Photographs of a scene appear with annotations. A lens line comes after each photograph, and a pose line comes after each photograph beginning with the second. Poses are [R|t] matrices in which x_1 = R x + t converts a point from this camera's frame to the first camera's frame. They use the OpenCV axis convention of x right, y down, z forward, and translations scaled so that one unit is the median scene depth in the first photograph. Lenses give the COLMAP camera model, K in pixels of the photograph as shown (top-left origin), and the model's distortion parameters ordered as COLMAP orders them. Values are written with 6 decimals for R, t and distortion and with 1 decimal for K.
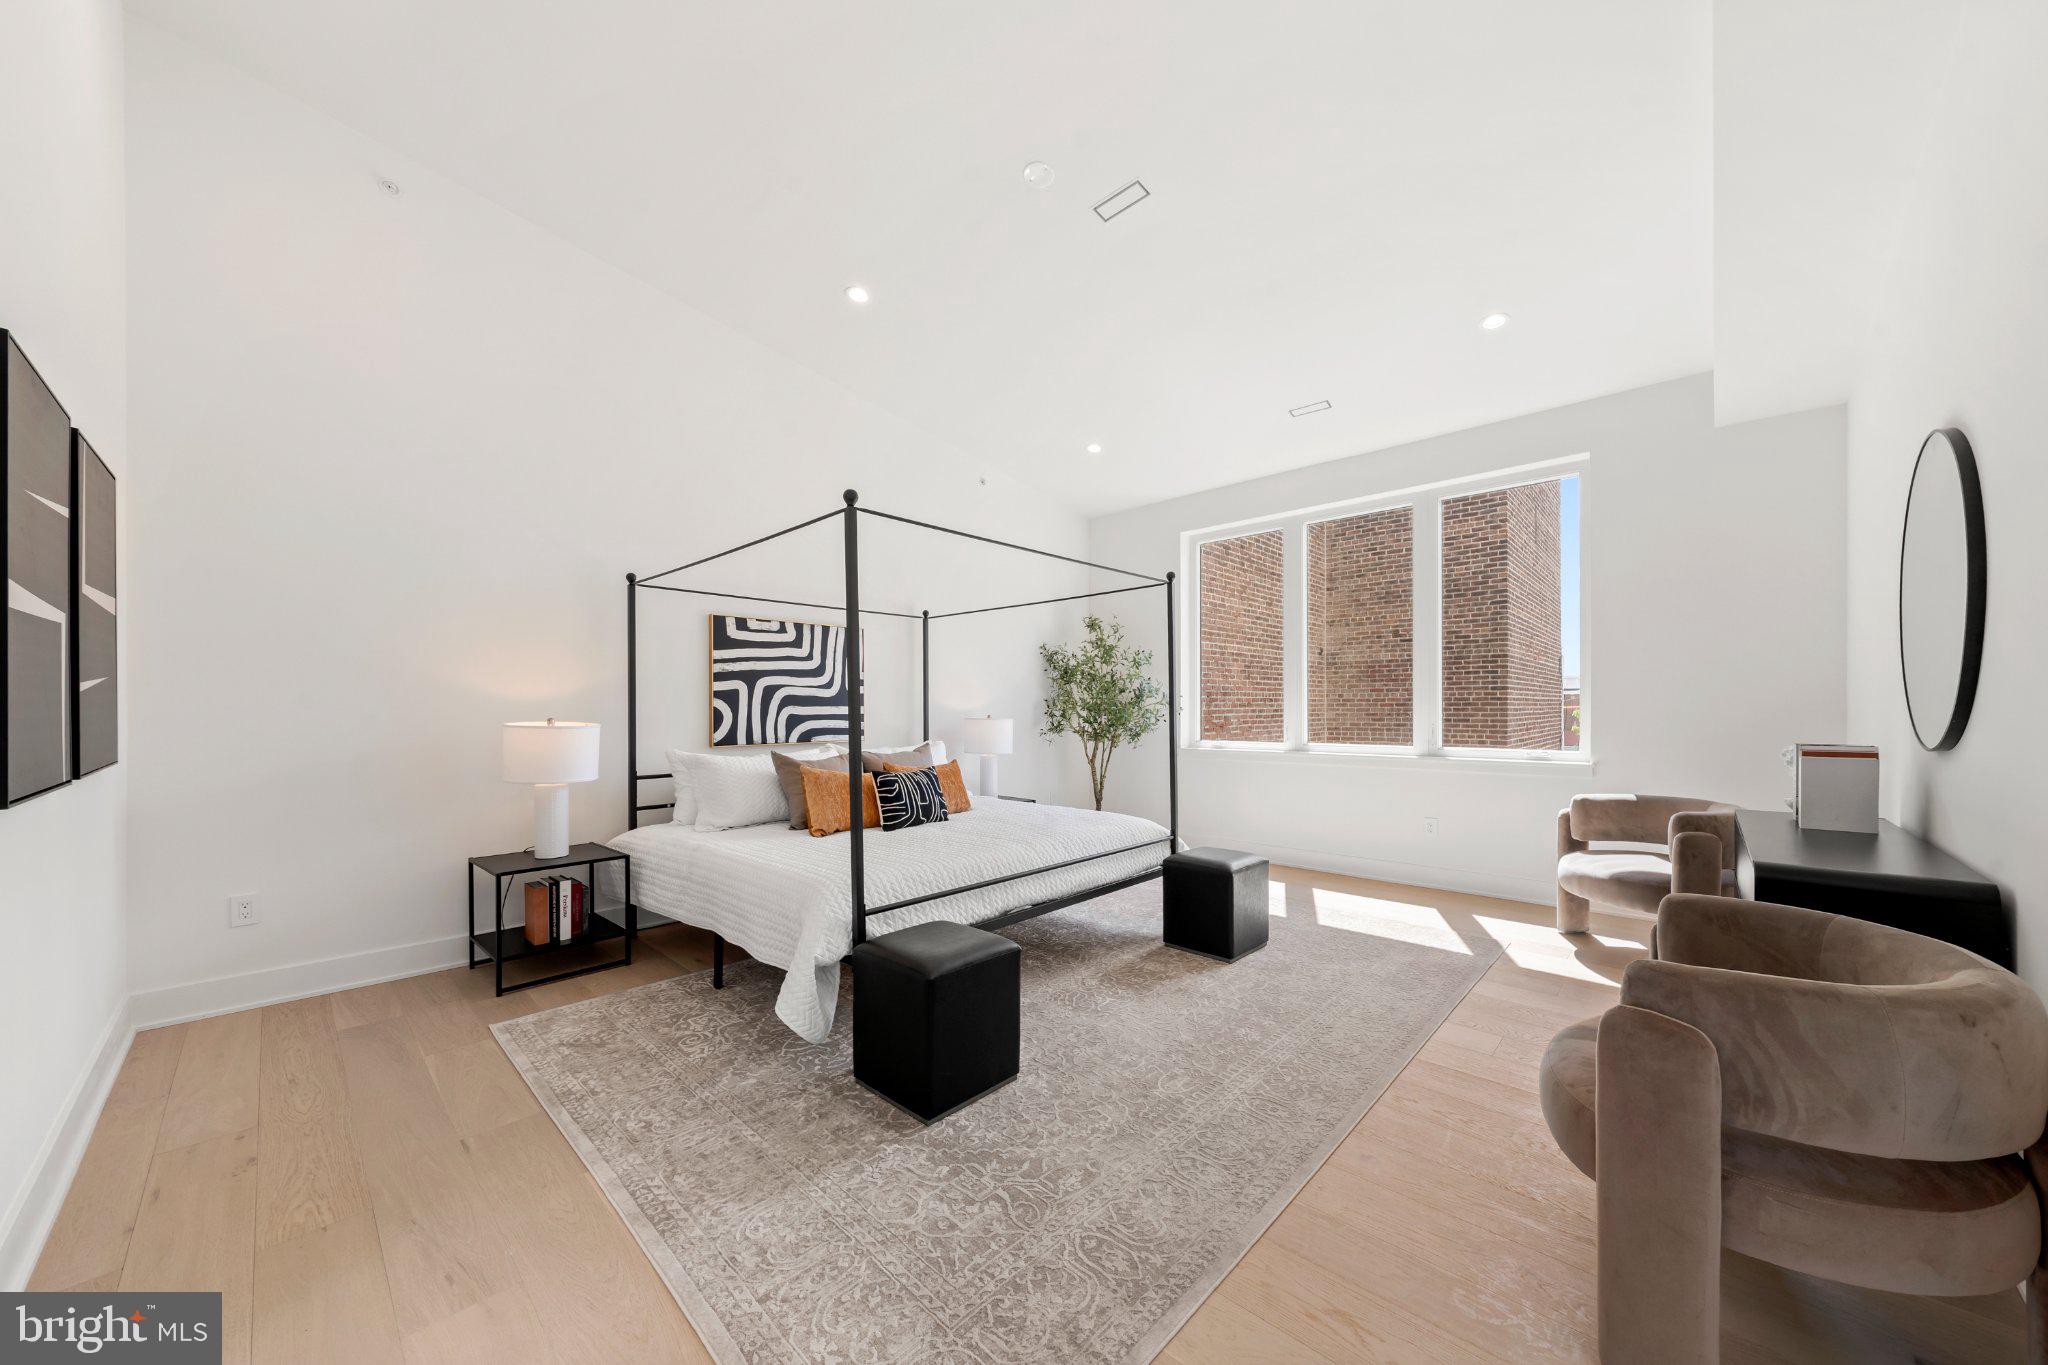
lens RADIAL K [[710.3, 0, 1027.6], [0, 710.3, 687.6], [0, 0, 1]] dist [-0.004387, 0.000641]
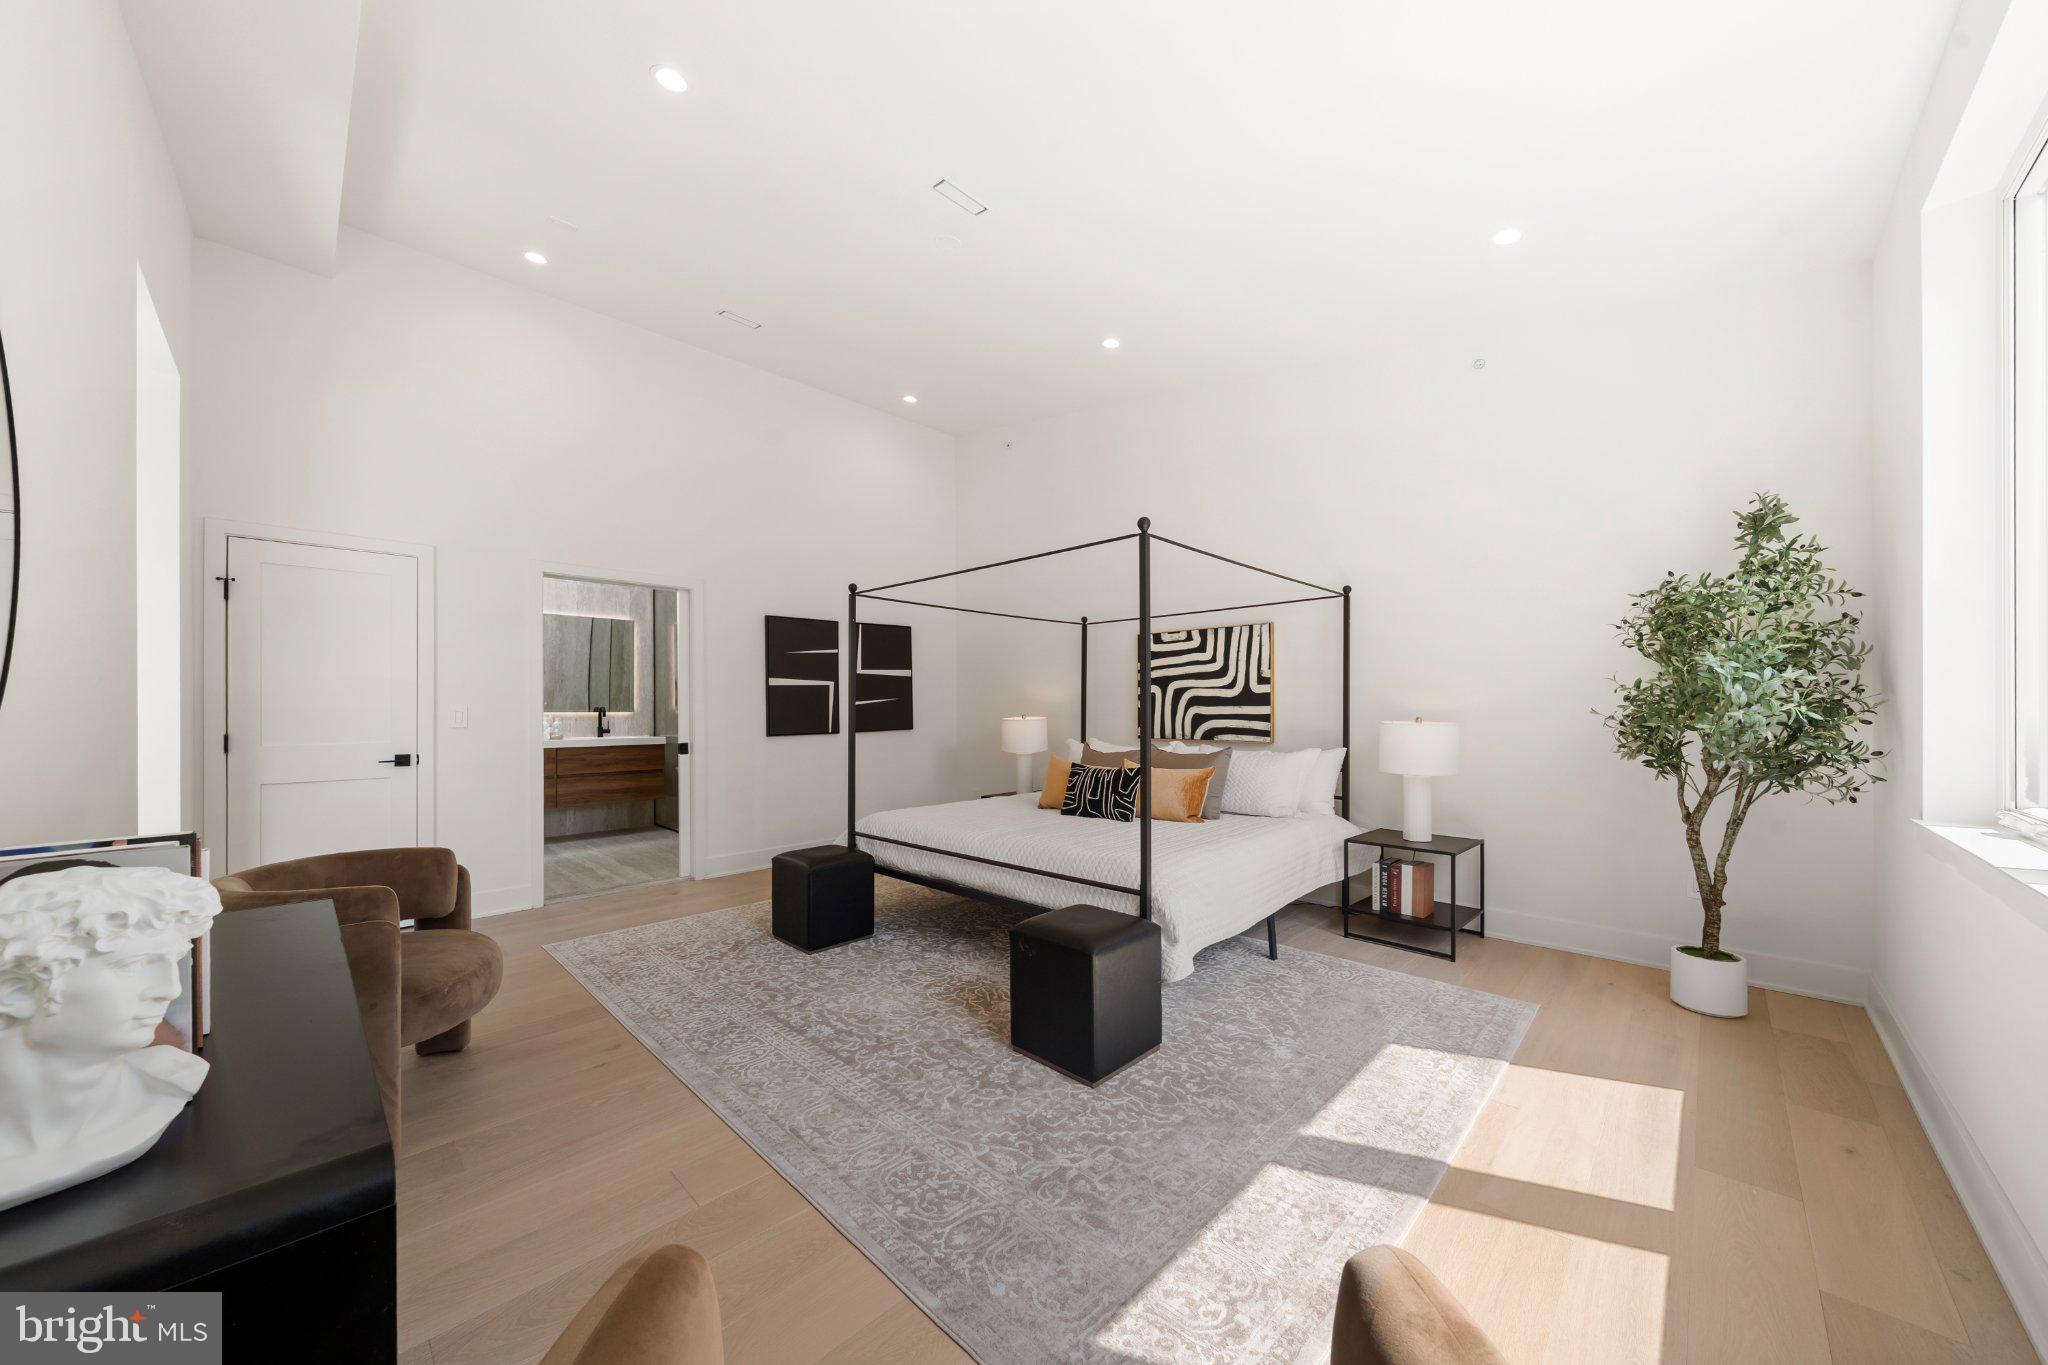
lens RADIAL K [[710.3, 0, 1073.1], [0, 710.3, 715.1], [0, 0, 1]] dist [-0.004387, 0.000641]
pose [[0.017542, 0.009617, -0.999800, 0.767782], [0.031785, 0.999443, 0.010171, 0.022686], [0.999341, -0.031957, 0.017227, 0.793590]]
